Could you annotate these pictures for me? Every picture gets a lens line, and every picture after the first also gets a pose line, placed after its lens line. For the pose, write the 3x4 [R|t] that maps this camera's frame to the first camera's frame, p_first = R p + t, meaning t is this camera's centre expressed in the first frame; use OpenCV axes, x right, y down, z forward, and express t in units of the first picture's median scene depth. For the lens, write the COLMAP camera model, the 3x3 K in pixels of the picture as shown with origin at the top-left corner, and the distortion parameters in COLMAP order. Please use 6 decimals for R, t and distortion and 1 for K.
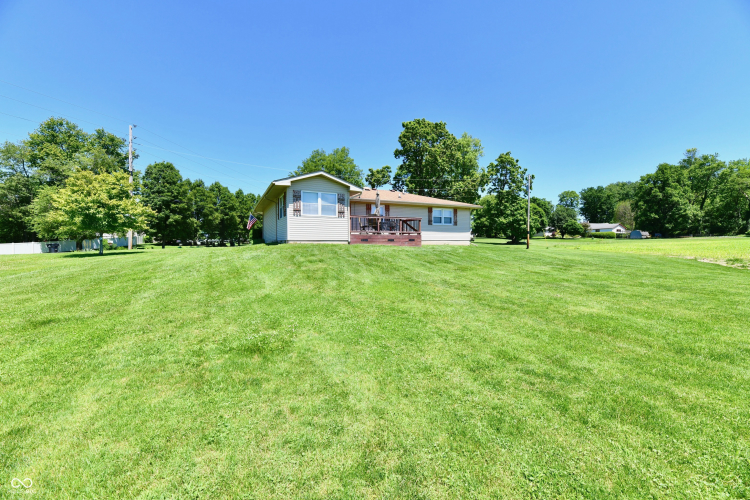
lens RADIAL K [[308.2, 0, 375.0], [0, 308.2, 250.0], [0, 0, 1]] dist [-0.002155, -0.000058]
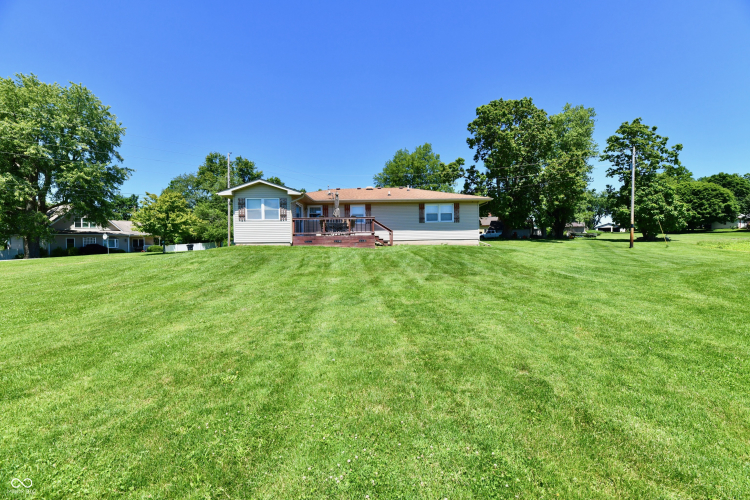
lens RADIAL K [[309.6, 0, 383.9], [0, 309.6, 248.3], [0, 0, 1]] dist [0.000139, -0.000203]
pose [[0.908642, -0.000648, -0.417577, 0.438577], [0.001613, 0.999997, 0.001959, -0.008354], [0.417574, -0.002454, 0.908640, 0.121153]]
